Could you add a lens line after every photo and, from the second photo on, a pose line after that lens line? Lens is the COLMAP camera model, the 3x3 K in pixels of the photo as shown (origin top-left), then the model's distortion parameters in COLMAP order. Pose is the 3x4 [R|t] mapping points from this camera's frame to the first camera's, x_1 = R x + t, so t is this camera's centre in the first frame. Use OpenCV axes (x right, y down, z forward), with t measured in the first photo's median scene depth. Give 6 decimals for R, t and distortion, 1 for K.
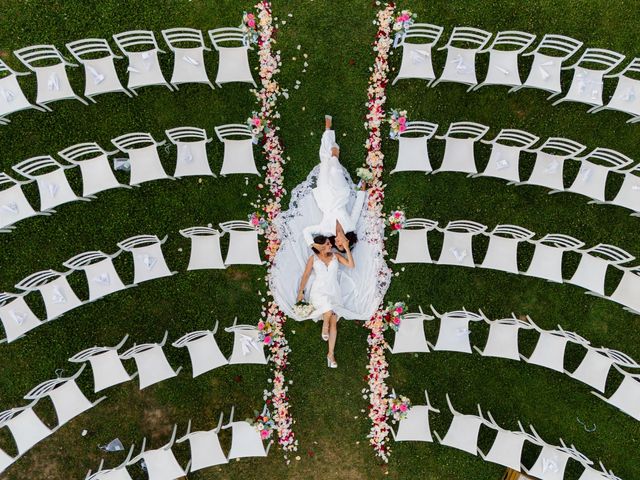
lens RADIAL K [[1037.9, 0, 308.1], [0, 1037.9, 251.4], [0, 0, 1]] dist [0.041543, -0.071812]
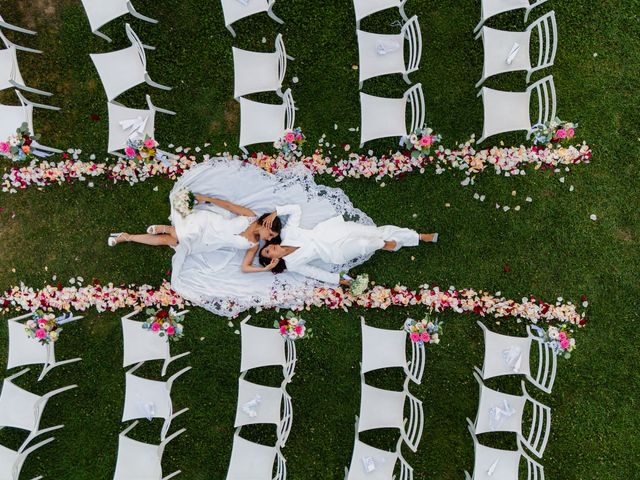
lens RADIAL K [[1037.9, 0, 308.1], [0, 1037.9, 251.4], [0, 0, 1]] dist [0.041543, -0.071812]
pose [[-0.010376, 0.999192, 0.038824, 0.001181], [-0.999625, -0.011349, 0.024935, -0.054448], [0.025356, -0.038550, 0.998935, 0.235090]]
